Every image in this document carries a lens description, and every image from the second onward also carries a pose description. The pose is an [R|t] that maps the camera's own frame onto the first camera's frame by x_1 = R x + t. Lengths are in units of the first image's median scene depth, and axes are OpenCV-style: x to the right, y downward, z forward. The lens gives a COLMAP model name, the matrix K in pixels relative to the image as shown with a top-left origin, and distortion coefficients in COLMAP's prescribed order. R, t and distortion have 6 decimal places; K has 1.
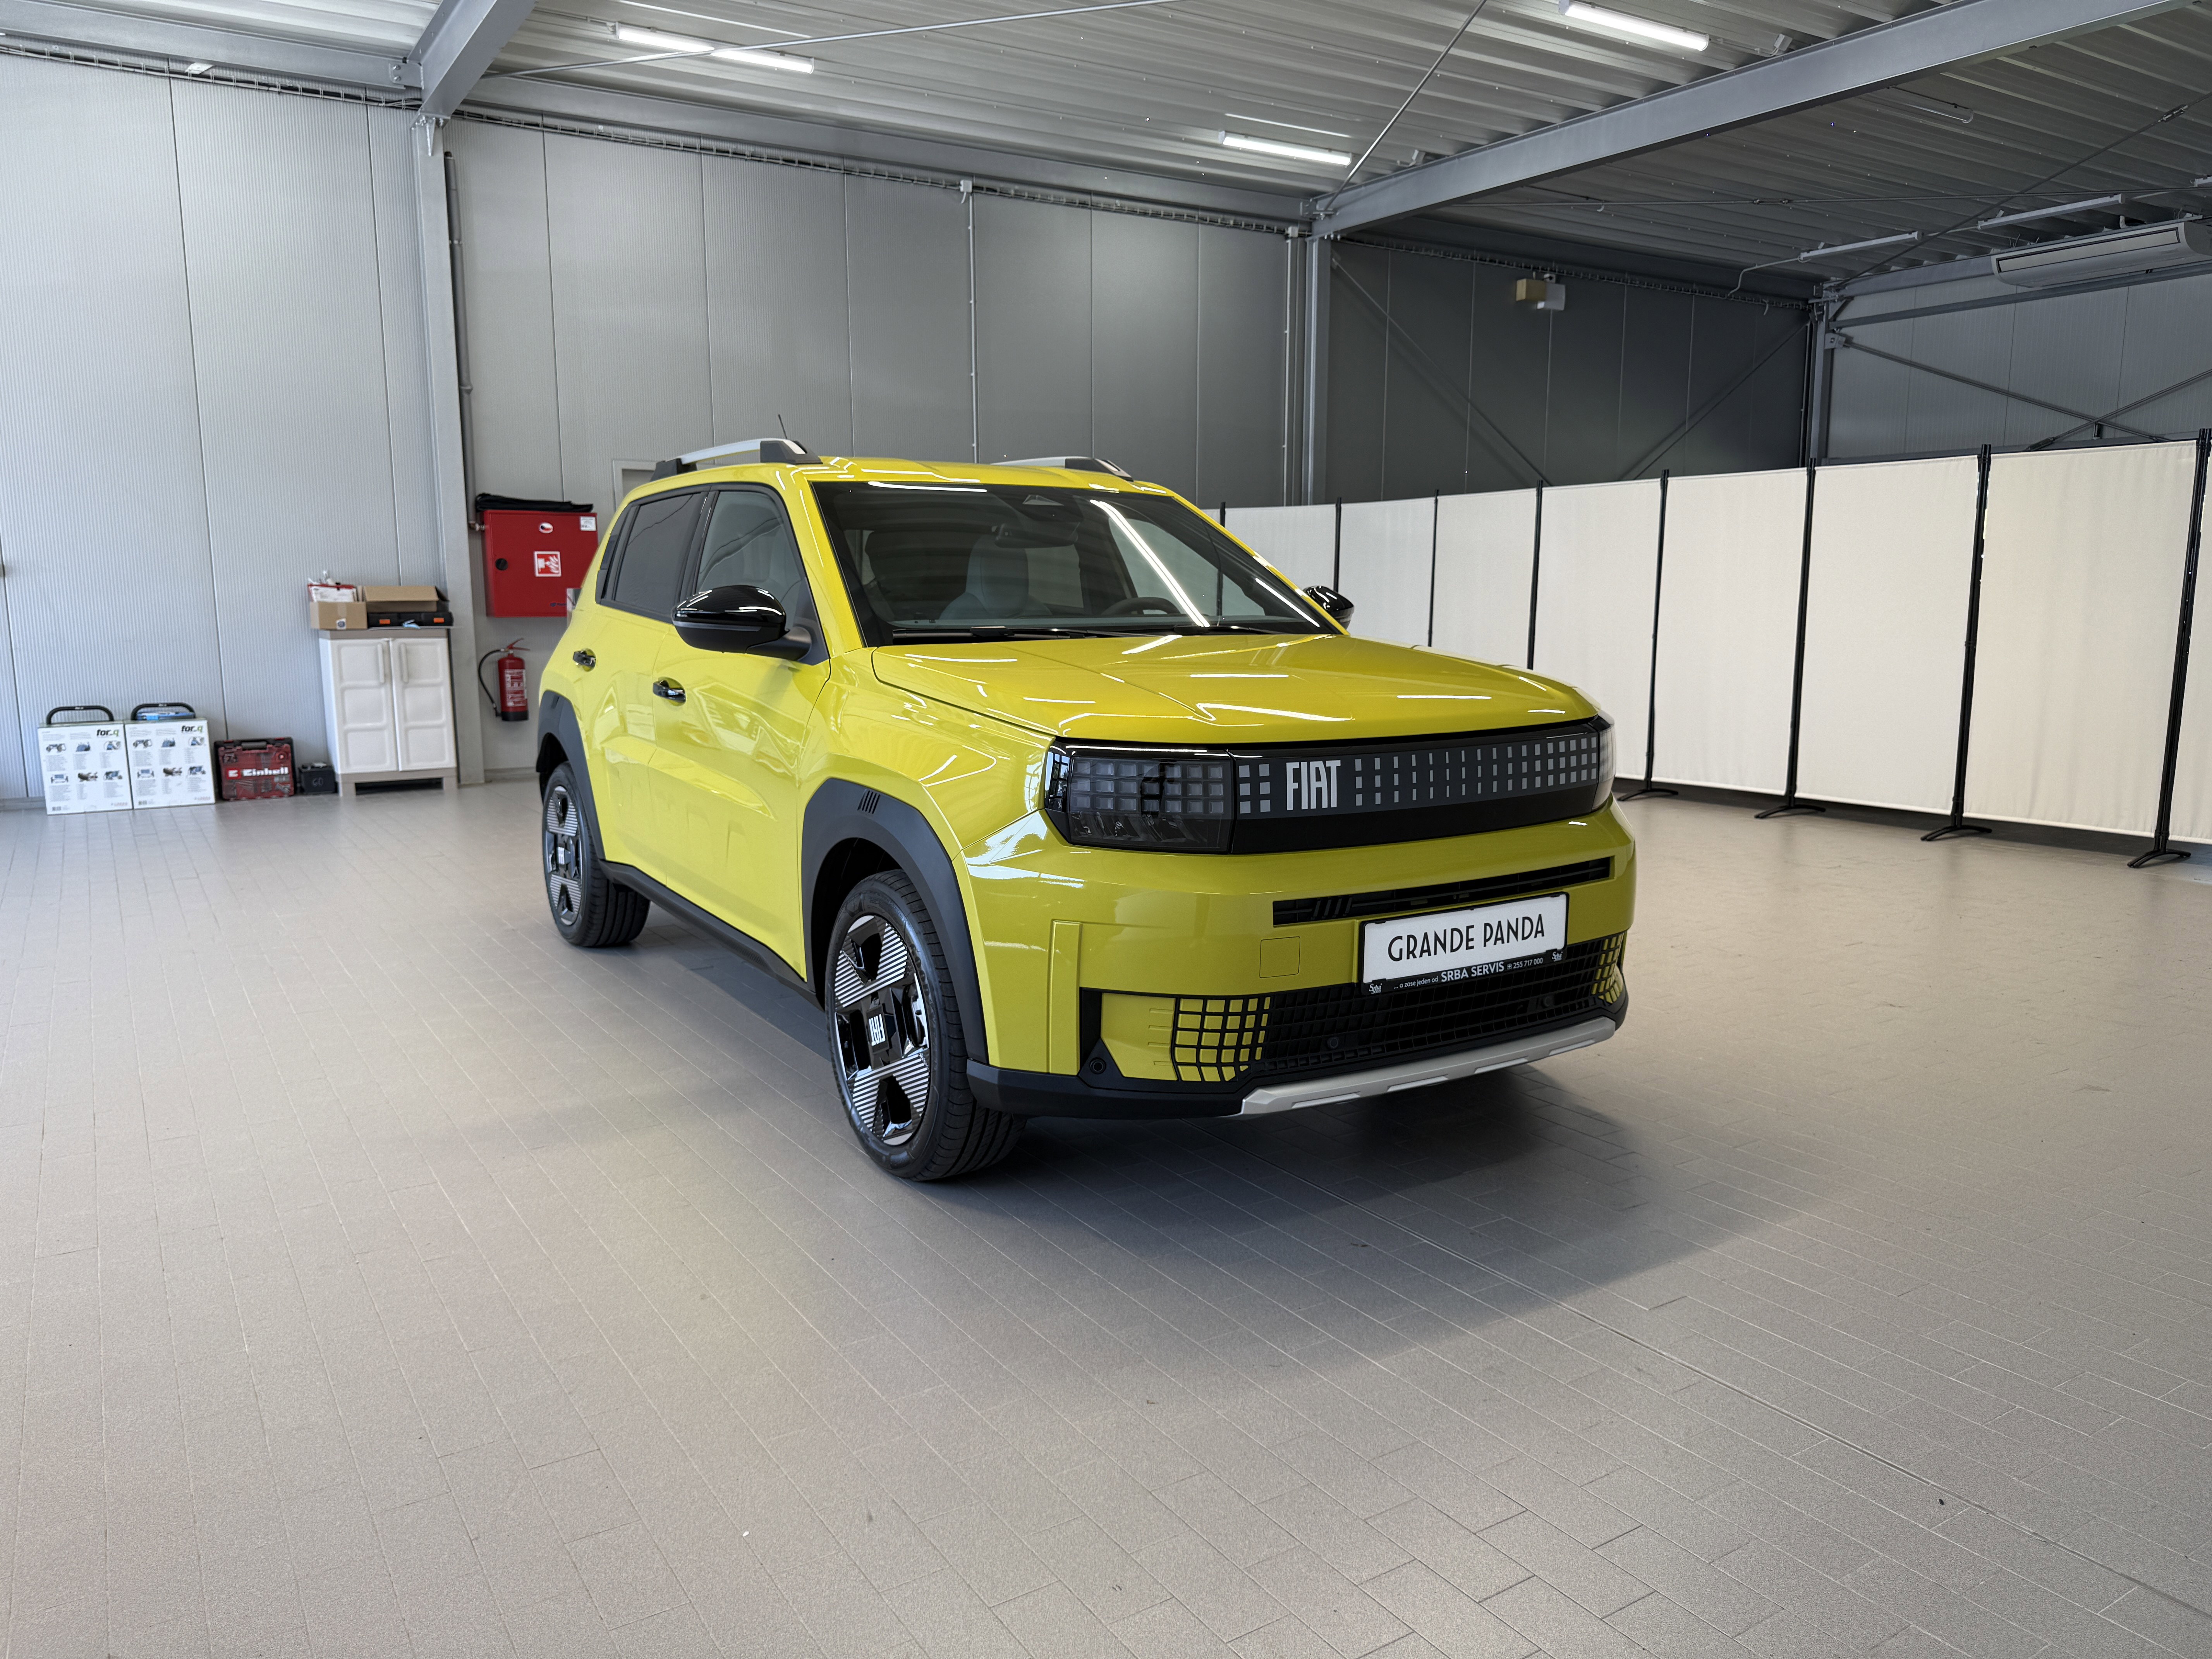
lens RADIAL K [[1545.0, 0, 1115.7], [0, 1545.0, 818.4], [0, 0, 1]] dist [-0.015259, -0.000150]
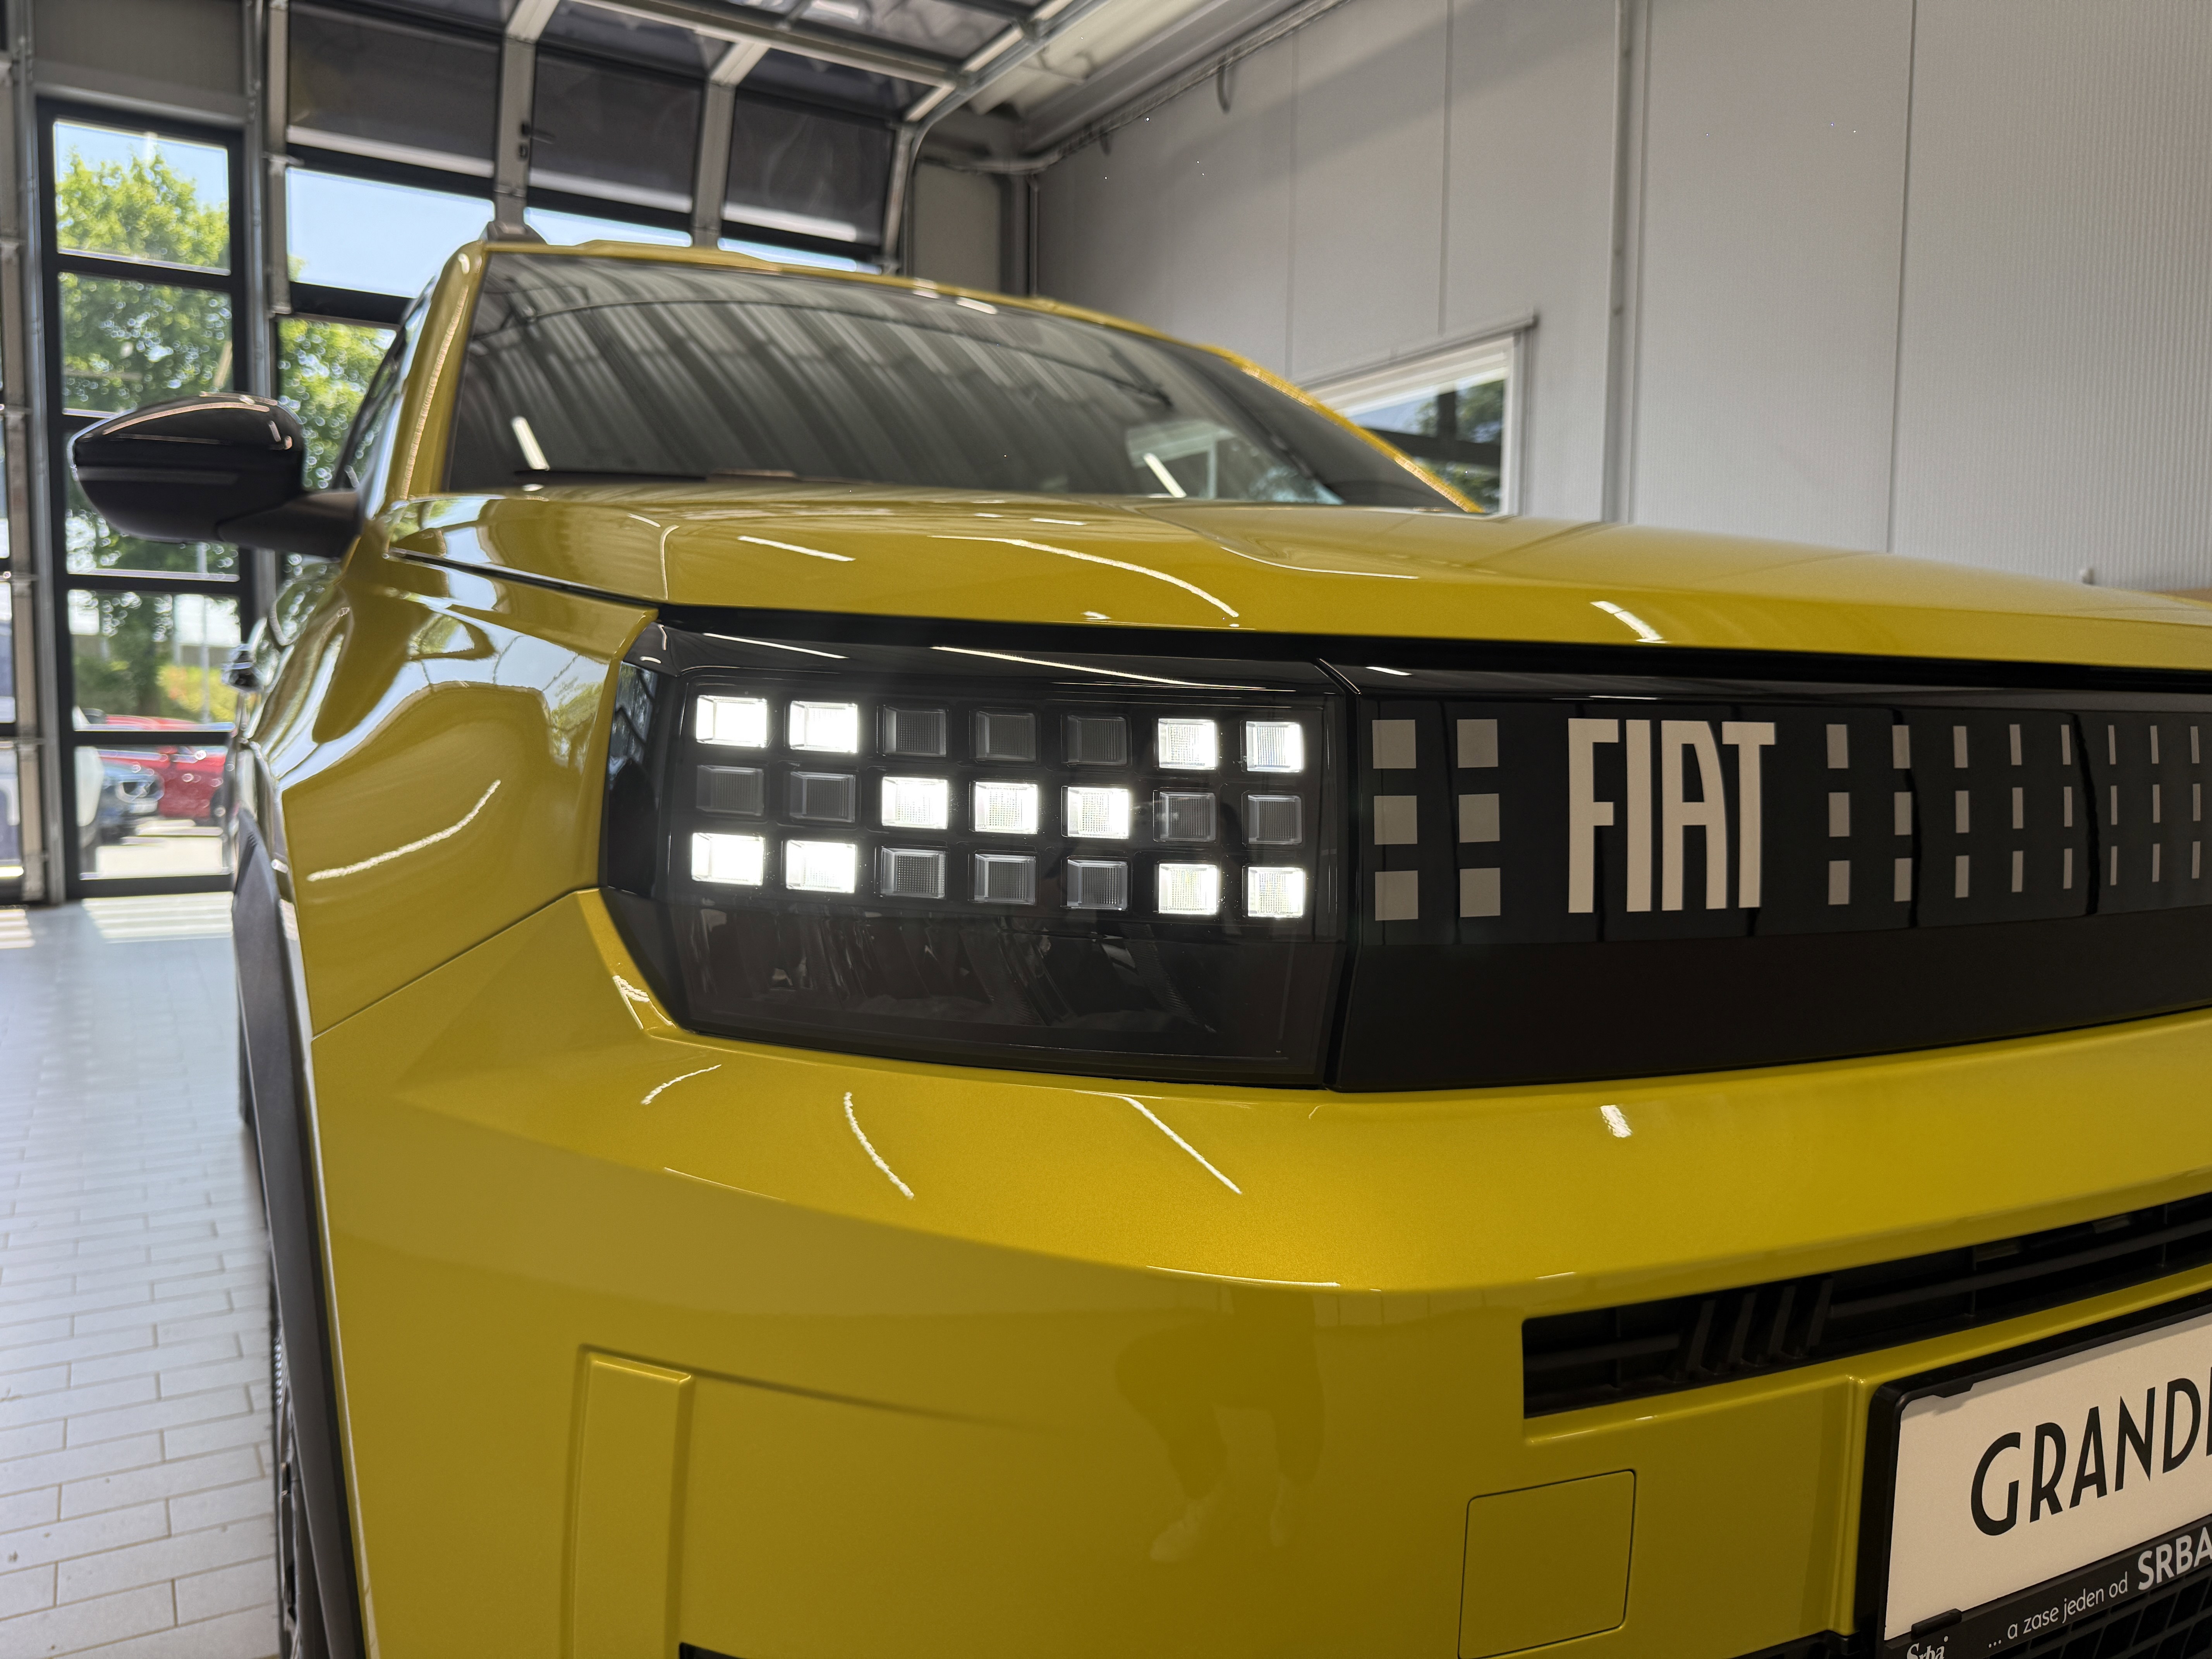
lens RADIAL K [[1545.0, 0, 1121.6], [0, 1545.0, 833.5], [0, 0, 1]] dist [-0.015259, -0.000150]
pose [[0.997144, 0.018758, -0.073164, 0.053262], [-0.024134, 0.997018, -0.073304, 0.001385], [0.071571, 0.074860, 0.994622, 0.684992]]
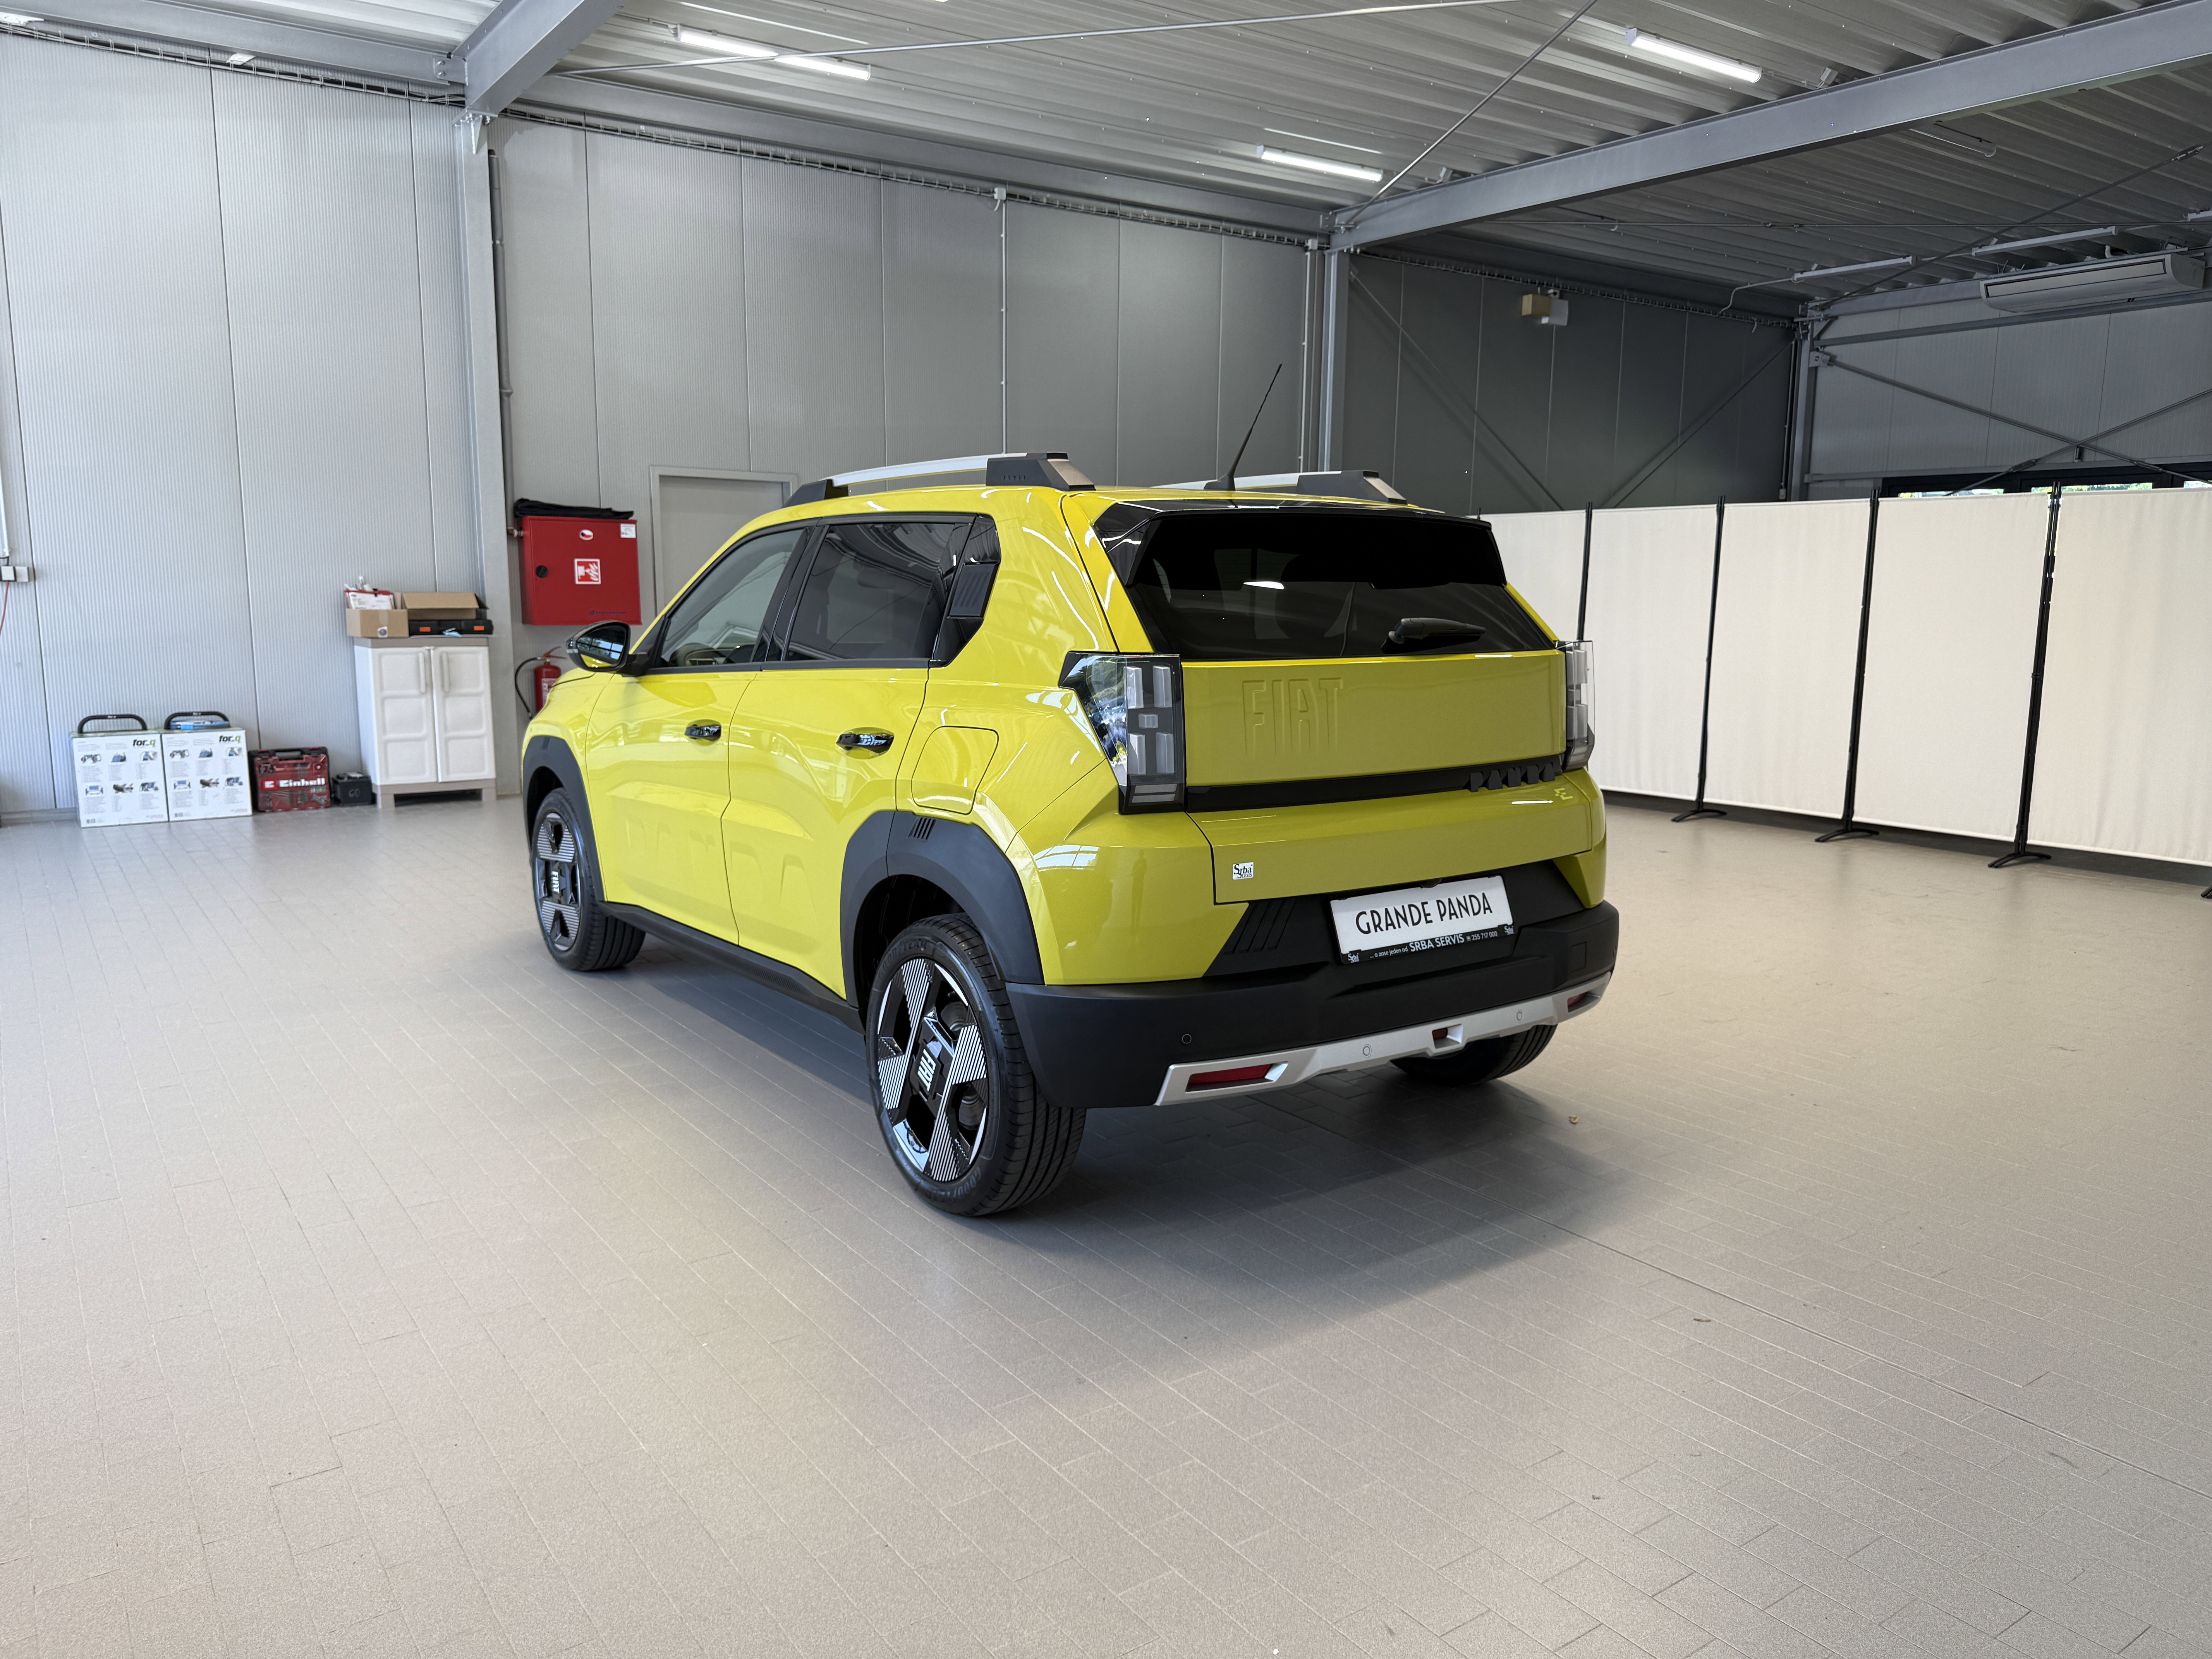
lens RADIAL K [[1545.0, 0, 1112.9], [0, 1545.0, 815.6], [0, 0, 1]] dist [-0.015259, -0.000150]
pose [[0.998993, 0.005905, 0.044481, -0.080537], [-0.006031, 0.999978, 0.002702, -0.014737], [-0.044464, -0.002968, 0.999007, 0.002731]]
